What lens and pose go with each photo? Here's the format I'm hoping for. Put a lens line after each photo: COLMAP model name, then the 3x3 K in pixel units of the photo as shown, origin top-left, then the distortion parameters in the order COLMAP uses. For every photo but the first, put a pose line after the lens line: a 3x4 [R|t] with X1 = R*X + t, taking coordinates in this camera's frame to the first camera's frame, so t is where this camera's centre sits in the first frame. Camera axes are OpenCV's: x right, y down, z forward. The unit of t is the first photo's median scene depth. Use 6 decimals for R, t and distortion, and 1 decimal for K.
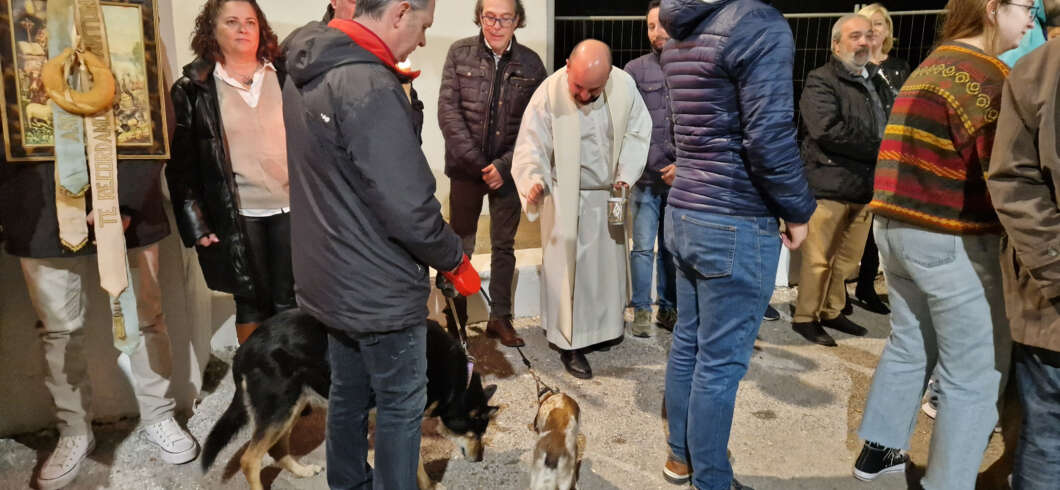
lens RADIAL K [[678.7, 0, 529.3], [0, 678.7, 245.3], [0, 0, 1]] dist [-0.000805, -0.000583]
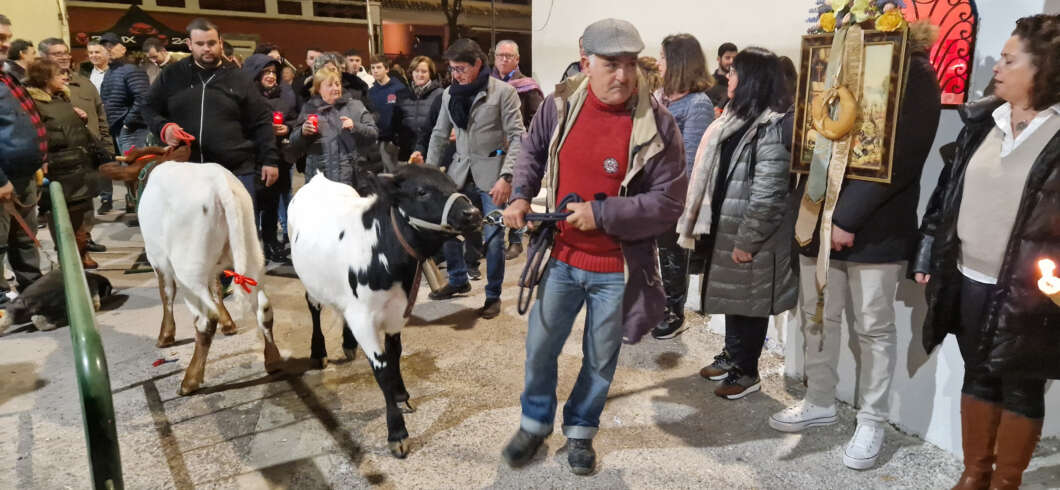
lens RADIAL K [[678.7, 0, 529.9], [0, 678.7, 244.9], [0, 0, 1]] dist [-0.000805, -0.000583]
pose [[0.005352, 0.201587, -0.979456, 0.556772], [-0.193294, 0.961206, 0.196775, -0.142624], [0.981126, 0.188270, 0.044110, 0.442895]]
